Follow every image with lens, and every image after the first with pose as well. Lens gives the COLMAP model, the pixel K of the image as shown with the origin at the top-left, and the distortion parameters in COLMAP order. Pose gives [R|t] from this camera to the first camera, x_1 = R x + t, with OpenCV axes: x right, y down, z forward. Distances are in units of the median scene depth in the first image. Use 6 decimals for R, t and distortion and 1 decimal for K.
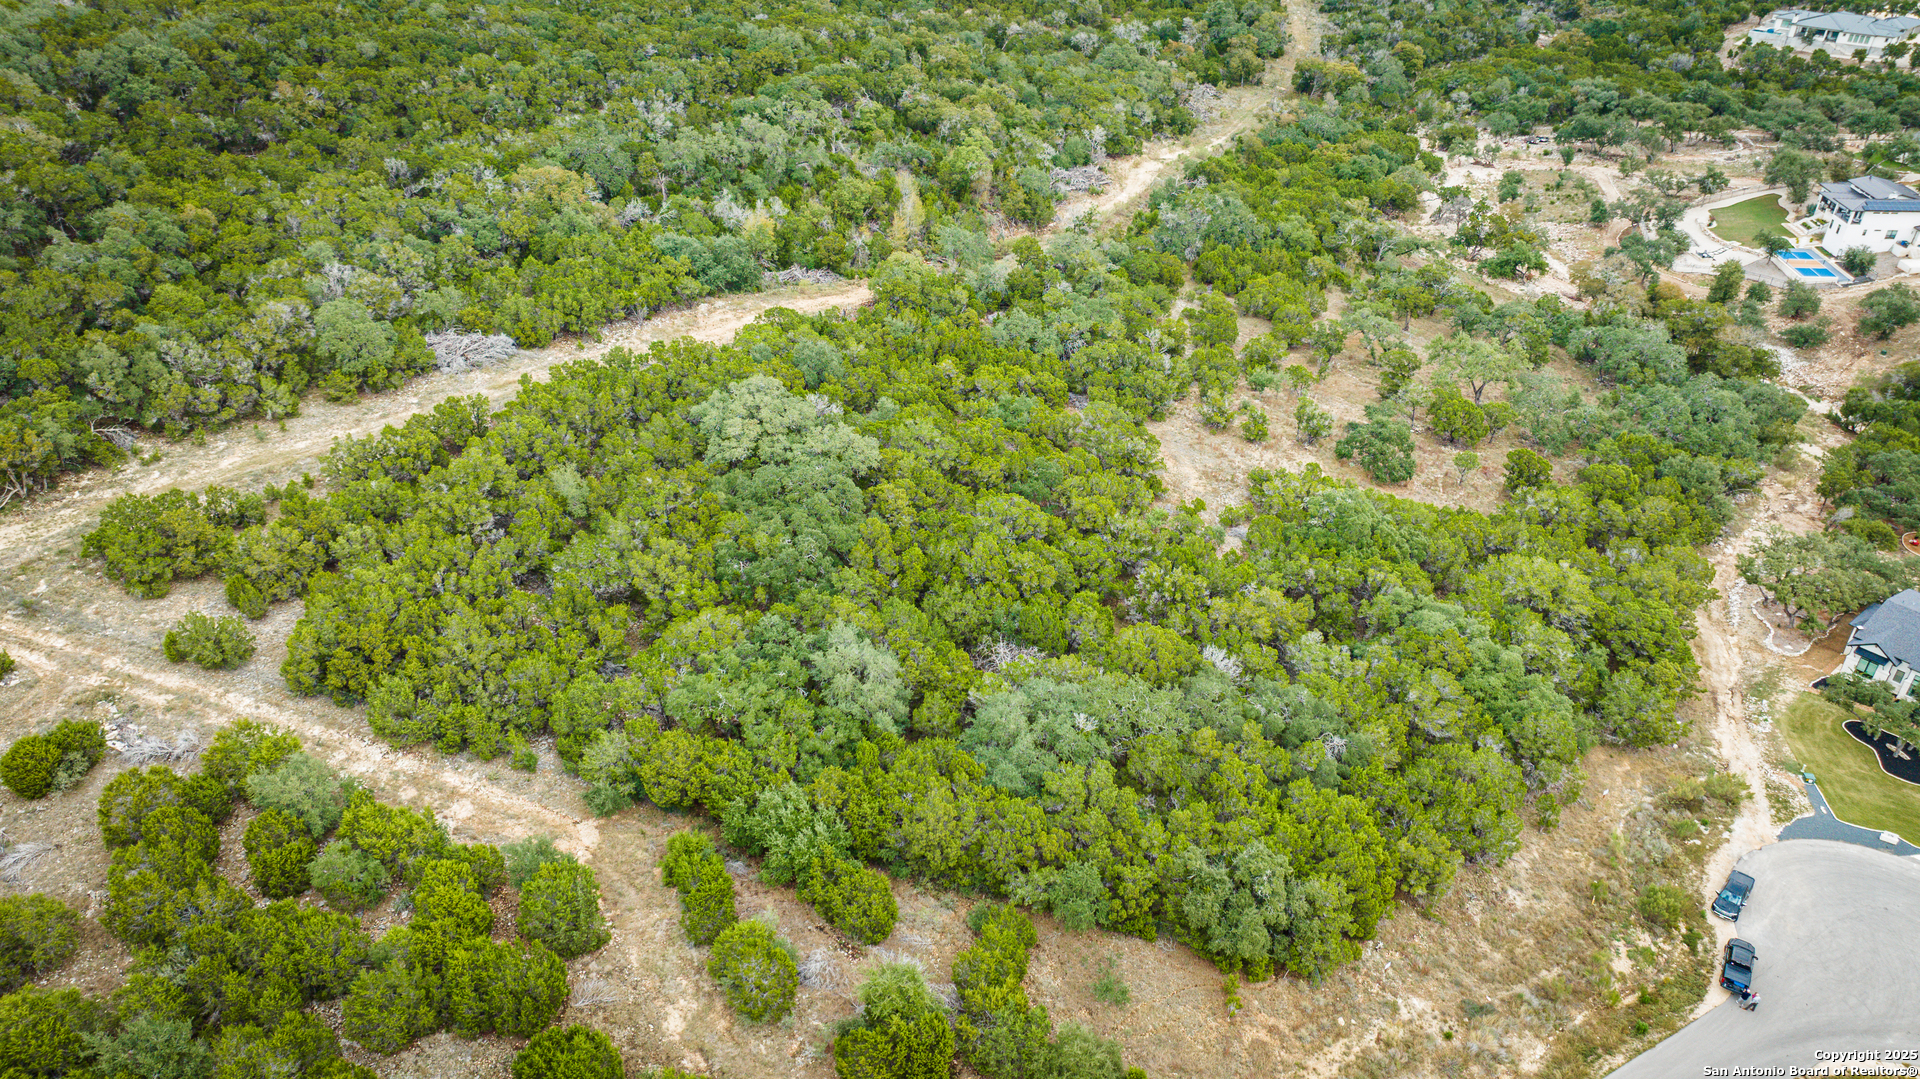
lens RADIAL K [[1370.4, 0, 957.1], [0, 1370.4, 543.9], [0, 0, 1]] dist [-0.033944, 0.030687]
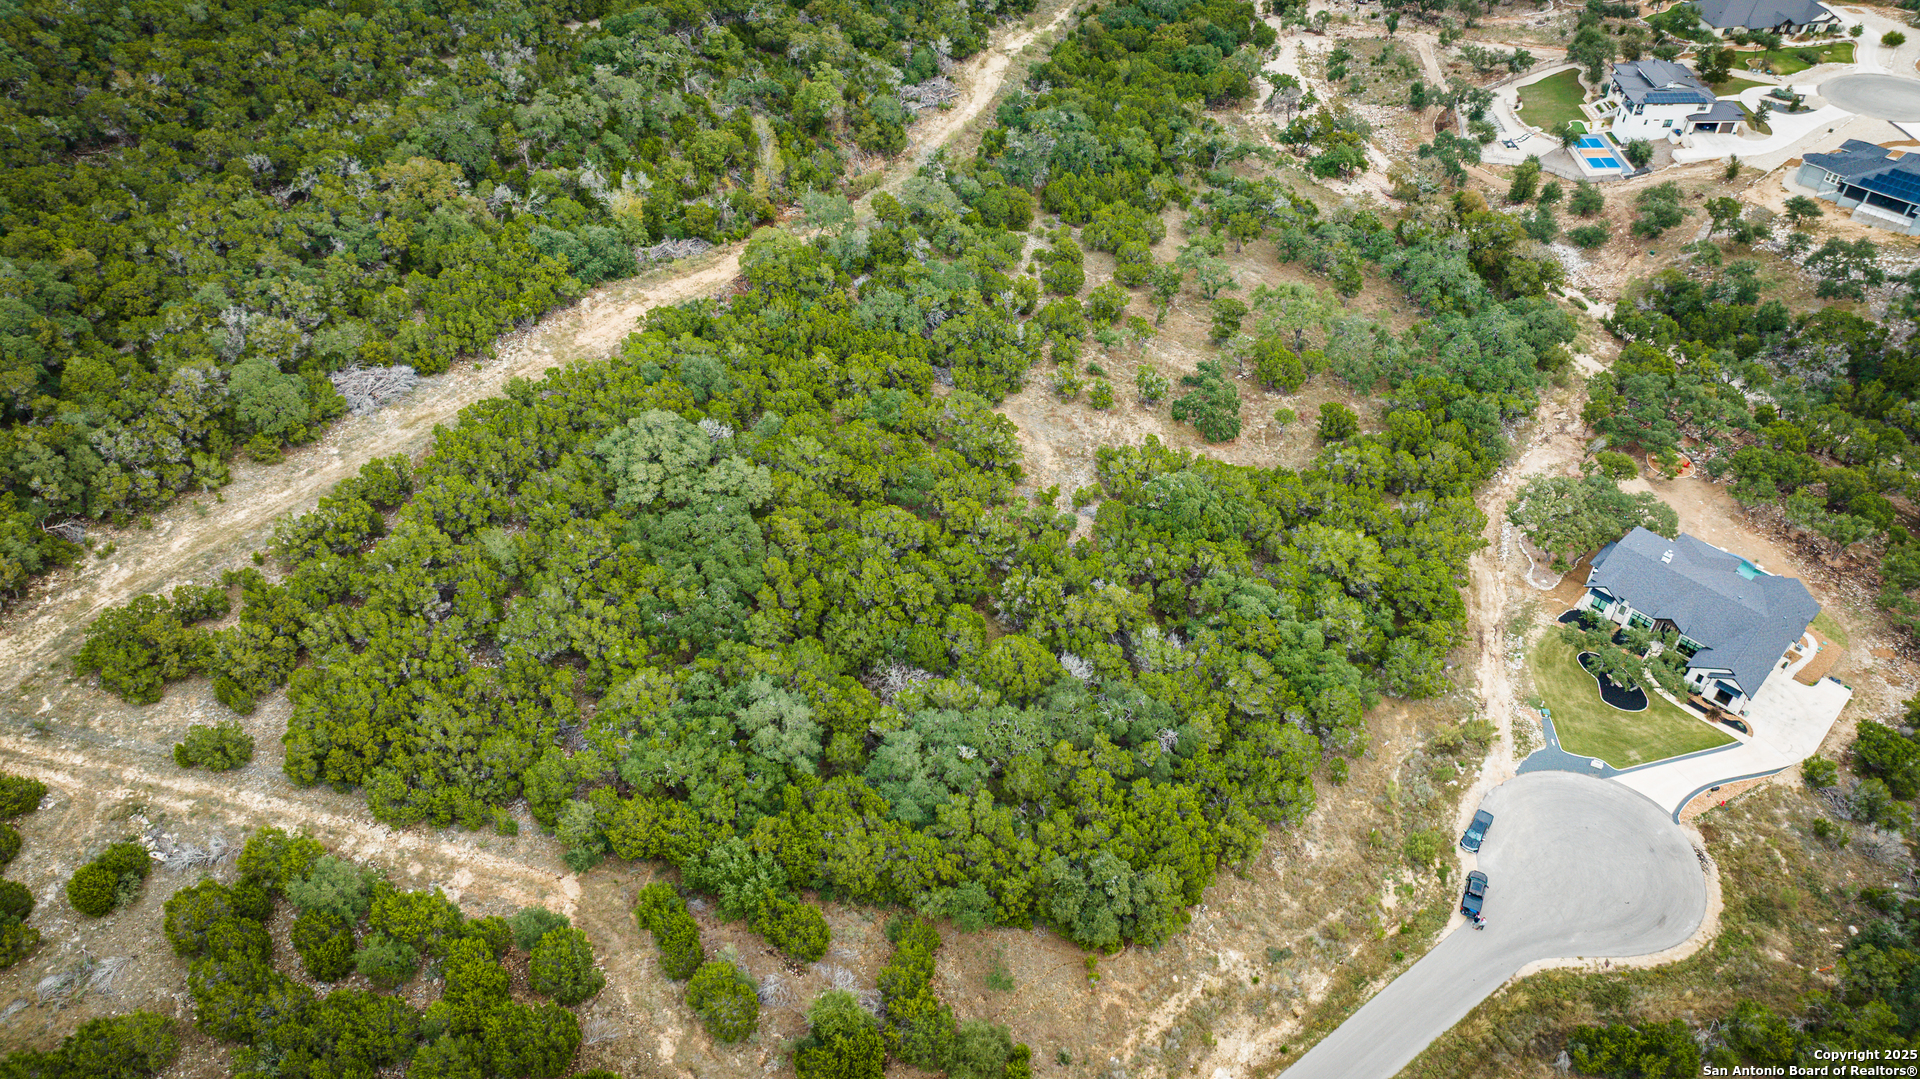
lens RADIAL K [[1370.4, 0, 959.7], [0, 1370.4, 551.4], [0, 0, 1]] dist [-0.033944, 0.030687]
pose [[0.993335, -0.081690, 0.081316, 0.001330], [0.065938, 0.981380, 0.180404, -0.202033], [-0.094539, -0.173840, 0.980226, -0.131297]]
